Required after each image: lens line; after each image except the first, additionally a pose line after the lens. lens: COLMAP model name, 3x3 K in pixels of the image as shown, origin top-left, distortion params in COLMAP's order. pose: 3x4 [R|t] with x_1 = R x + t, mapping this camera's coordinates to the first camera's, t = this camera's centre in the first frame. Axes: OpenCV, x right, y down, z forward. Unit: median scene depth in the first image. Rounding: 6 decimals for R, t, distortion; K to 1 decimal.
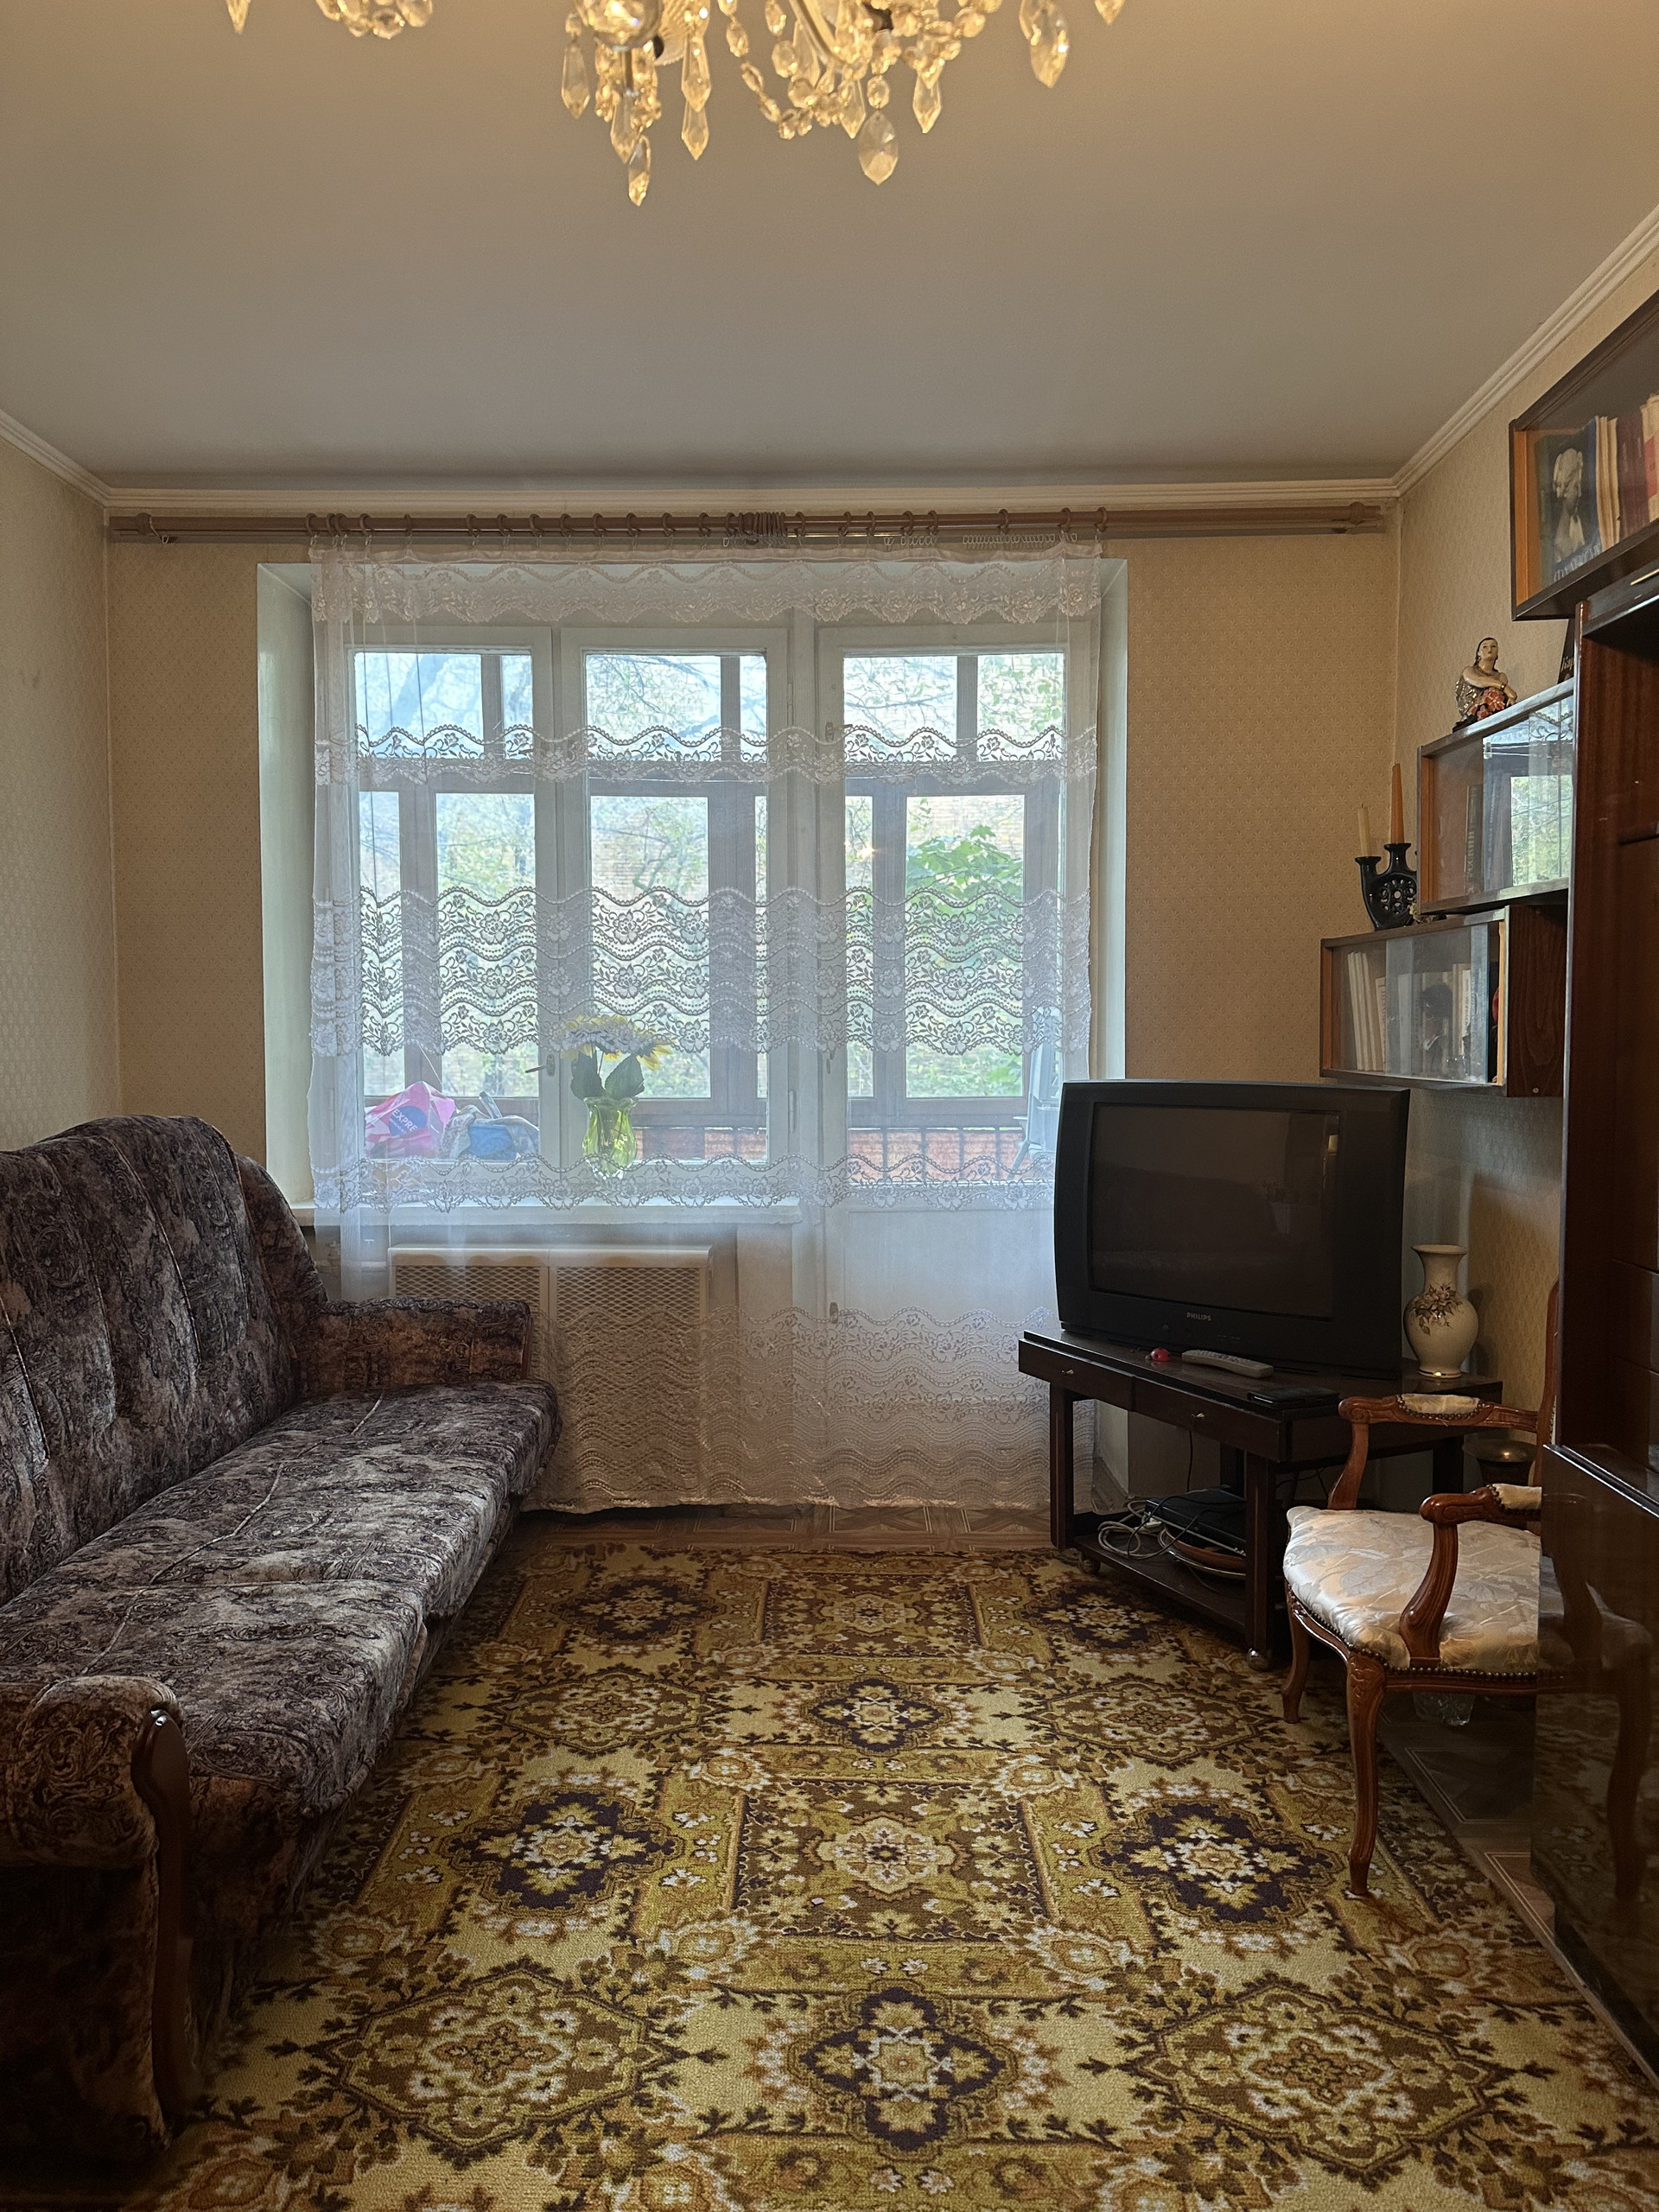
lens RADIAL K [[1563.3, 0, 829.5], [0, 1563.3, 1106.0], [0, 0, 1]] dist [0.020340, -0.010344]
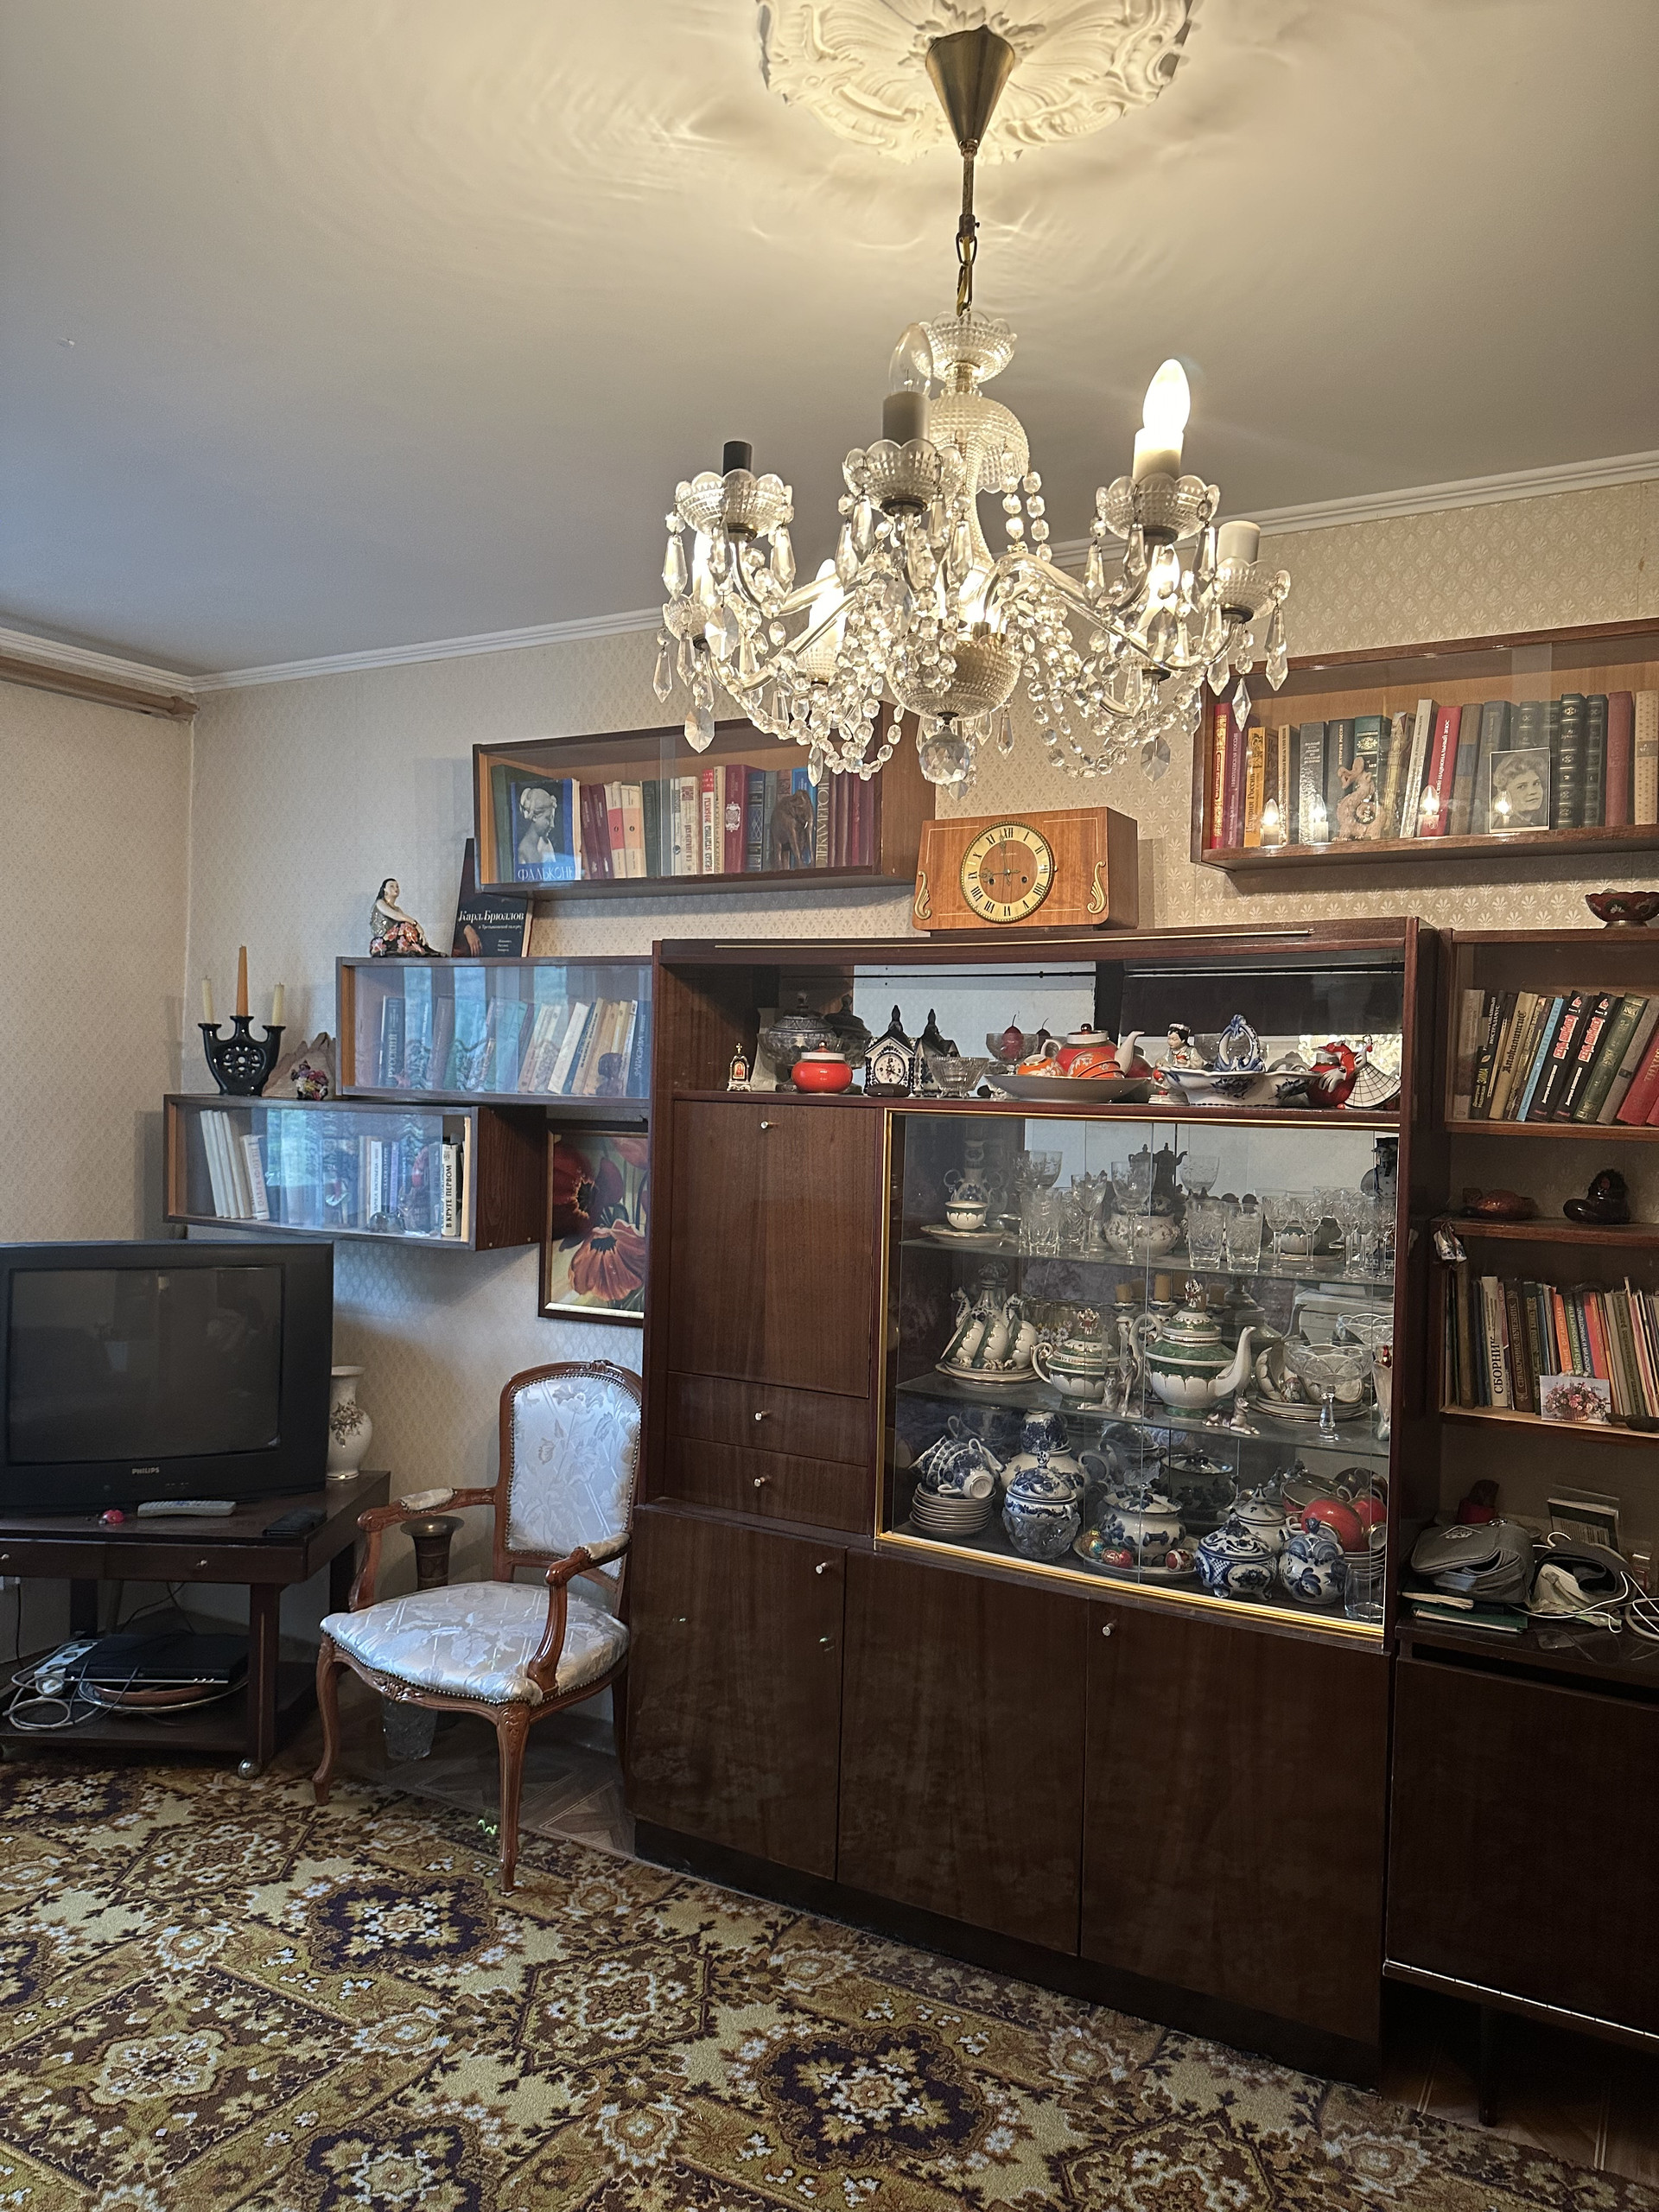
lens RADIAL K [[1563.3, 0, 829.5], [0, 1563.3, 1106.0], [0, 0, 1]] dist [0.020340, -0.010344]
pose [[0.489665, 0.001242, 0.871910, -0.647921], [0.021863, 0.999667, -0.013702, -0.119015], [-0.871637, 0.025772, 0.489474, 0.116226]]
